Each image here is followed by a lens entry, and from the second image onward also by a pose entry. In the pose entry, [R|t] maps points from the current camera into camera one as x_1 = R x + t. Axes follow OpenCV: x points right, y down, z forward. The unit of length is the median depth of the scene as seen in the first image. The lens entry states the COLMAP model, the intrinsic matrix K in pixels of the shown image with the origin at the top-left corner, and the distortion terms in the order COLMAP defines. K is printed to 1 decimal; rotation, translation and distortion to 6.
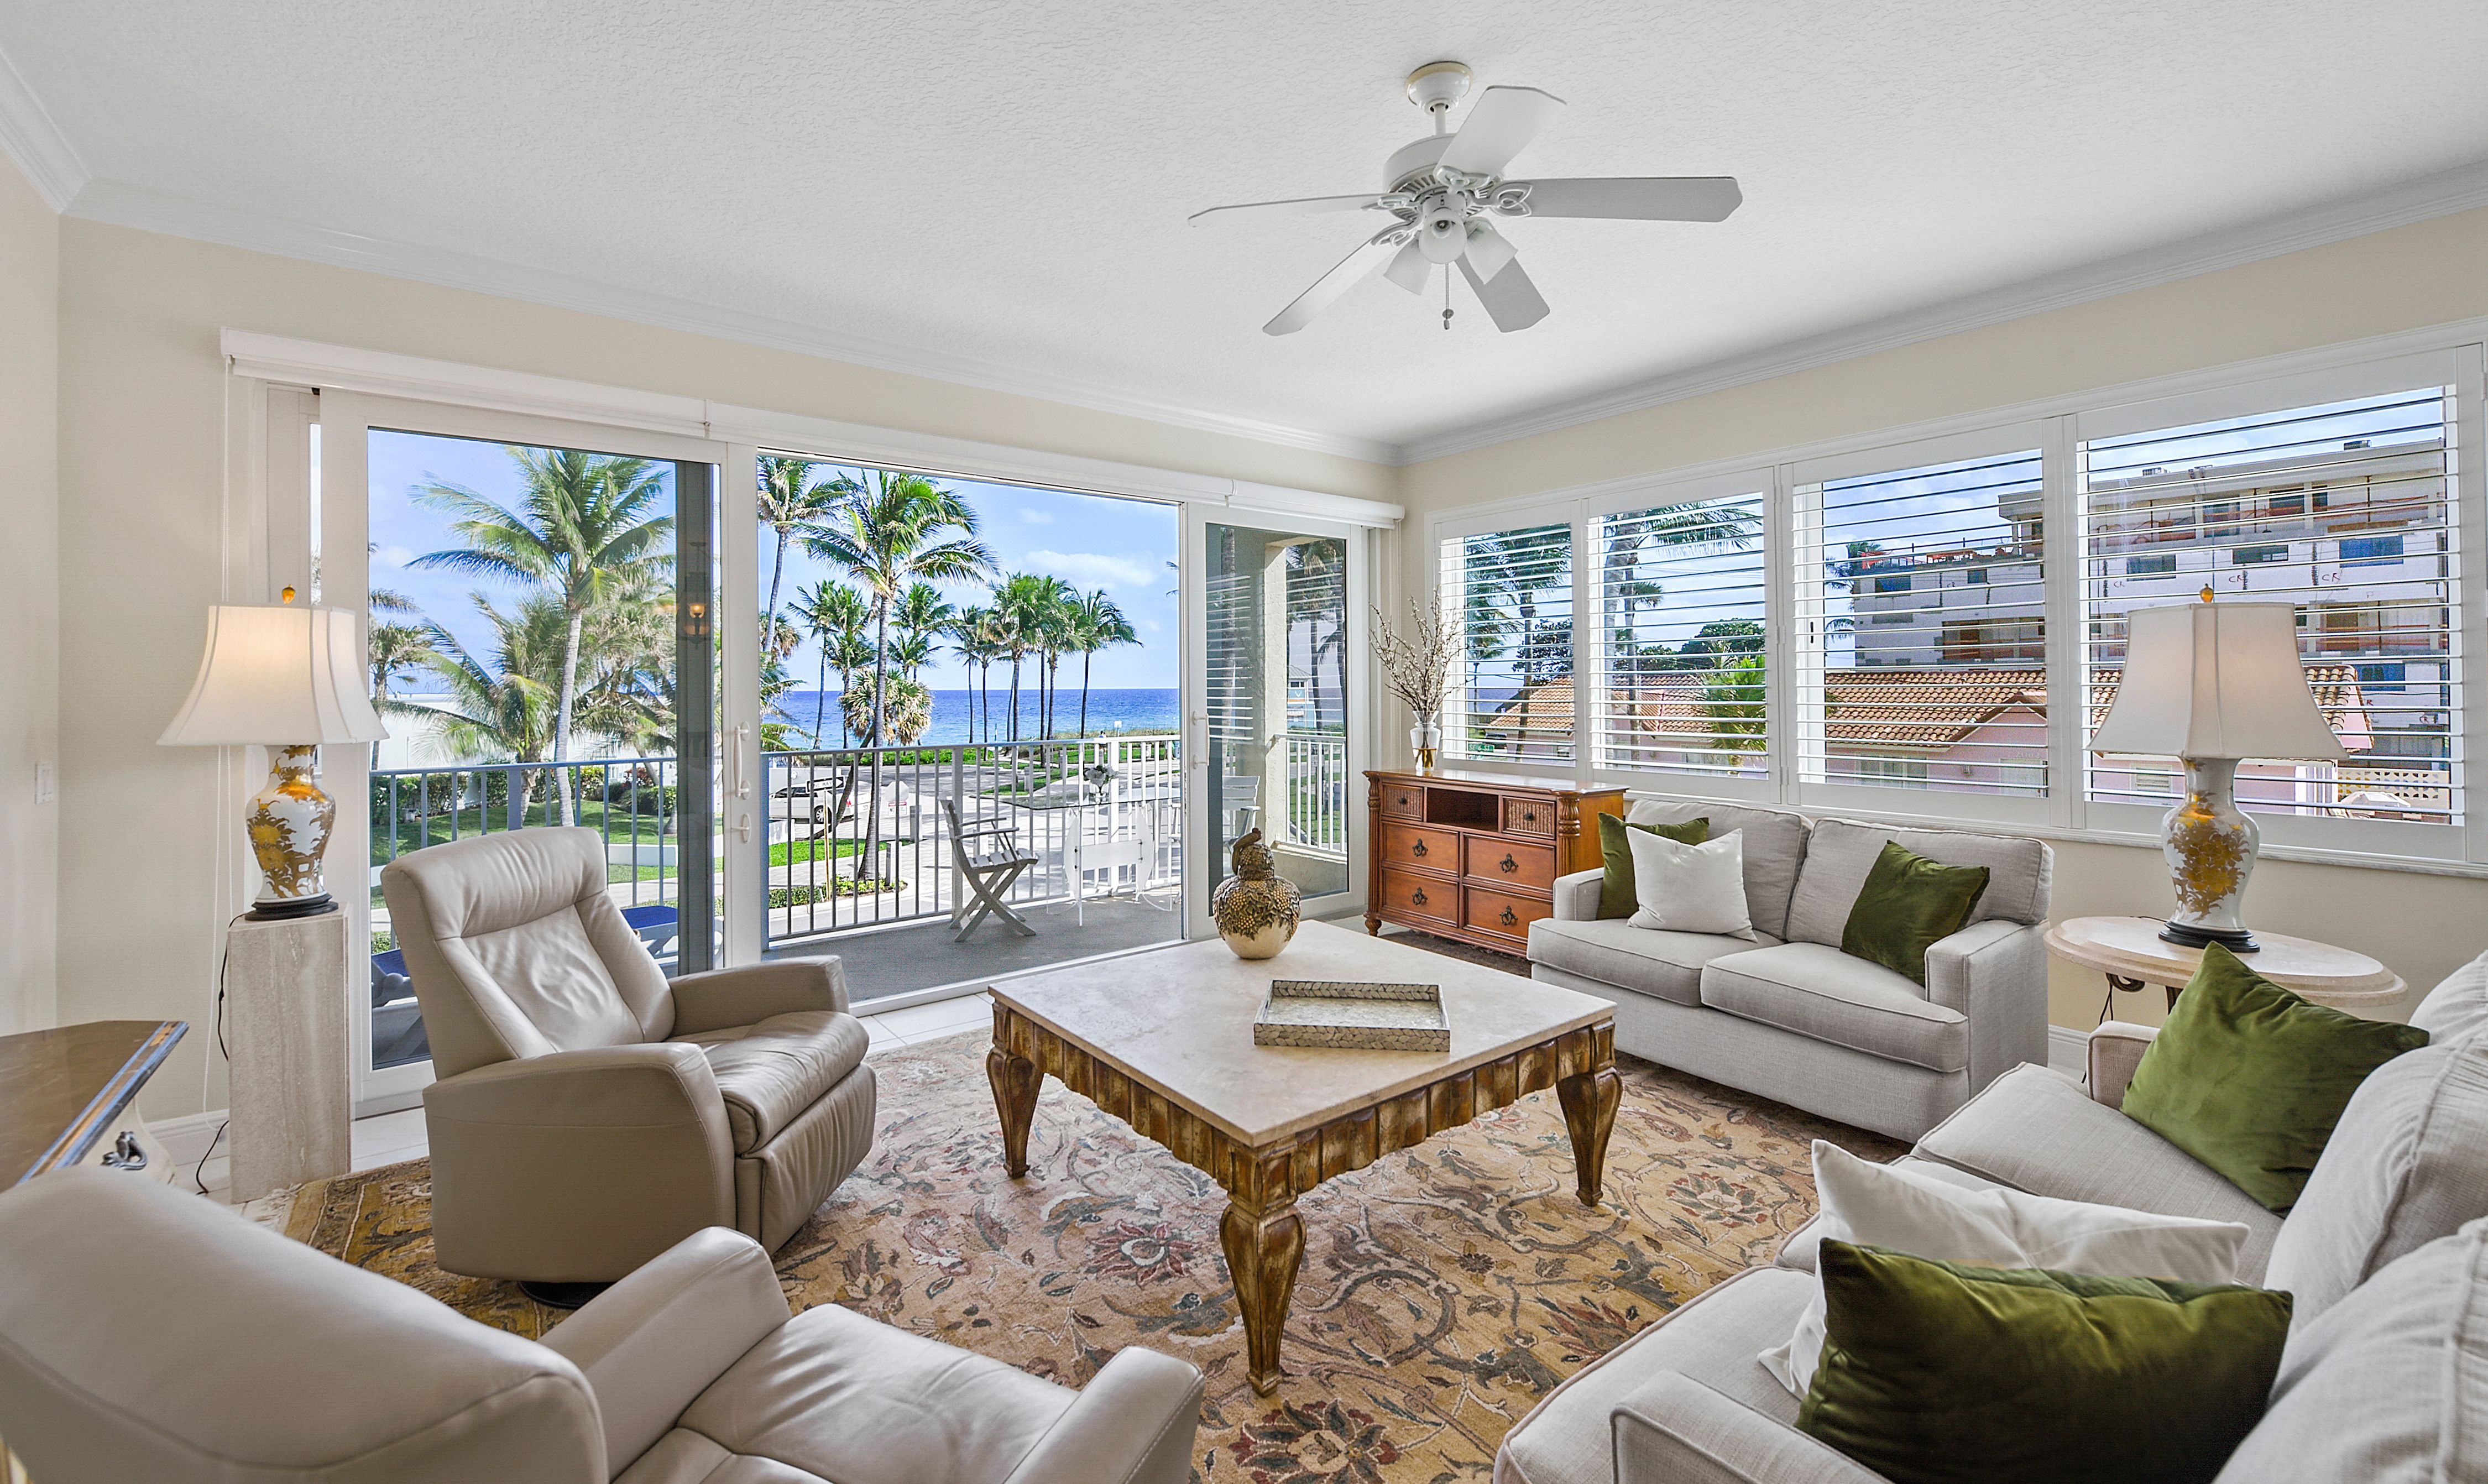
lens RADIAL K [[1005.3, 0, 1254.6], [0, 1005.3, 682.7], [0, 0, 1]] dist [-0.001784, 0.000006]
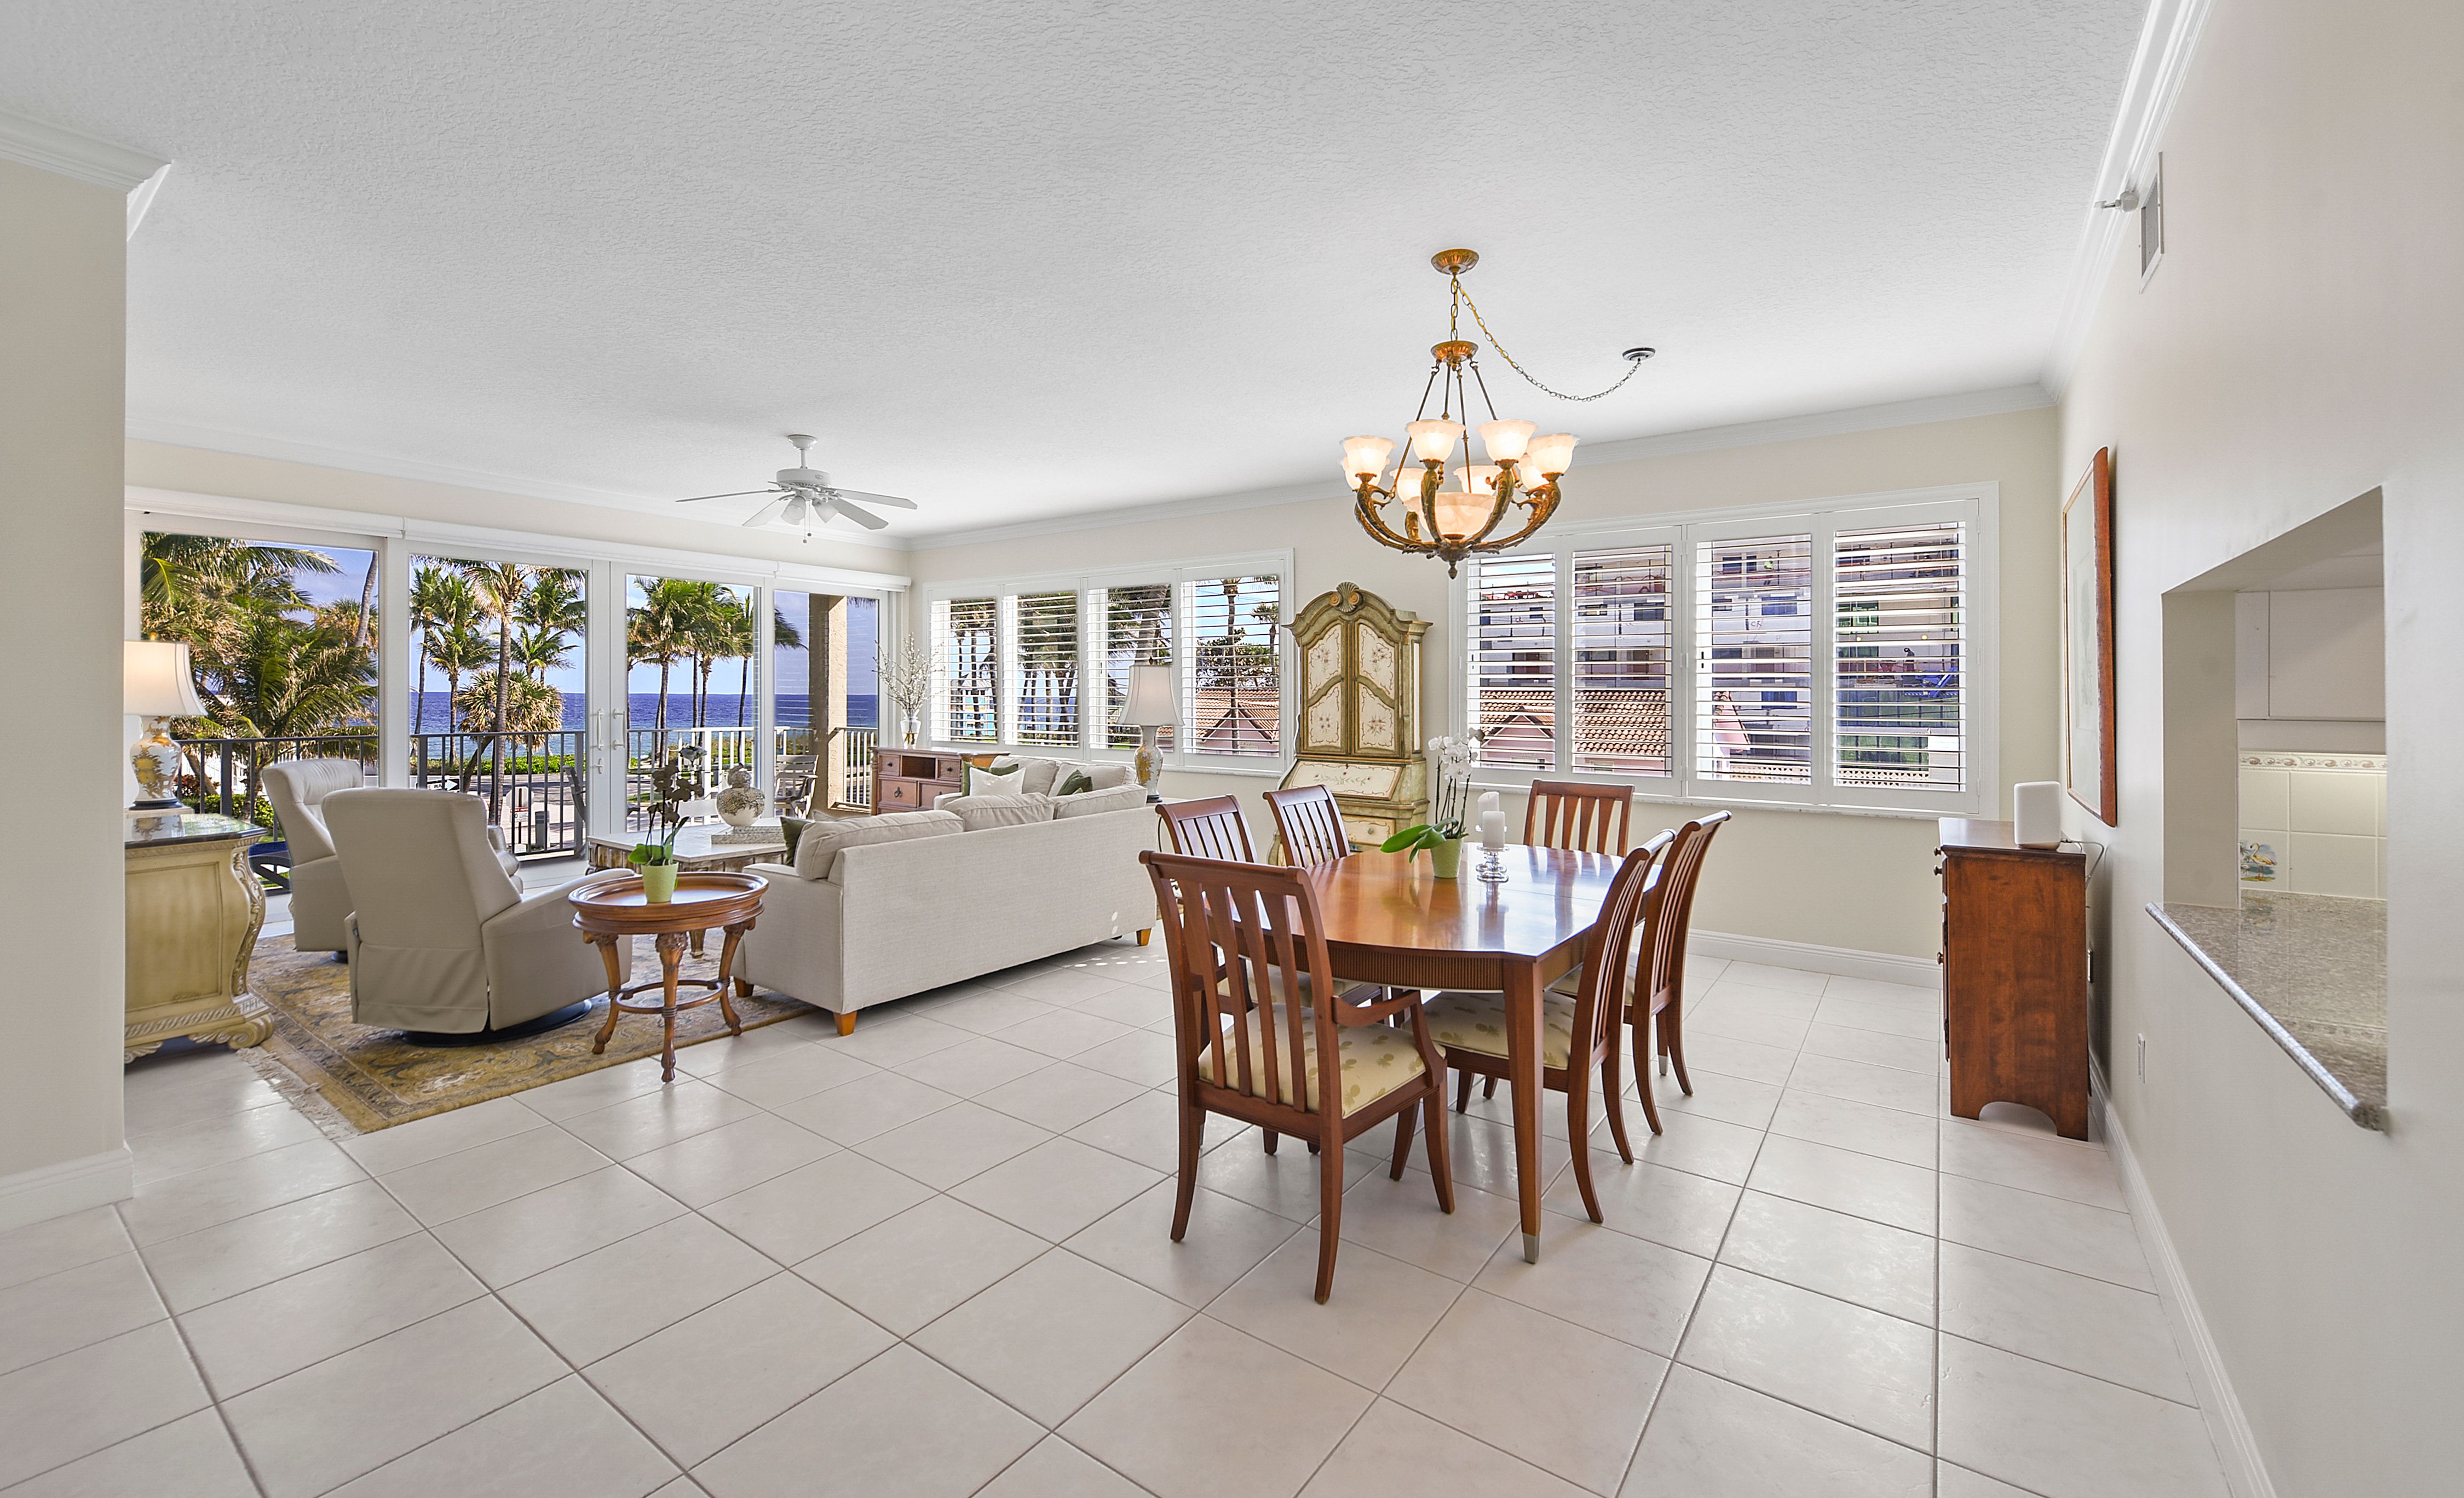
lens RADIAL K [[993.9, 0, 1238.0], [0, 993.9, 711.7], [0, 0, 1]] dist [-0.001911, -0.001156]
pose [[0.959561, 0.009791, 0.281329, 0.055147], [-0.015193, 0.999740, 0.017028, -0.000843], [-0.281089, -0.020614, 0.959460, -0.166063]]
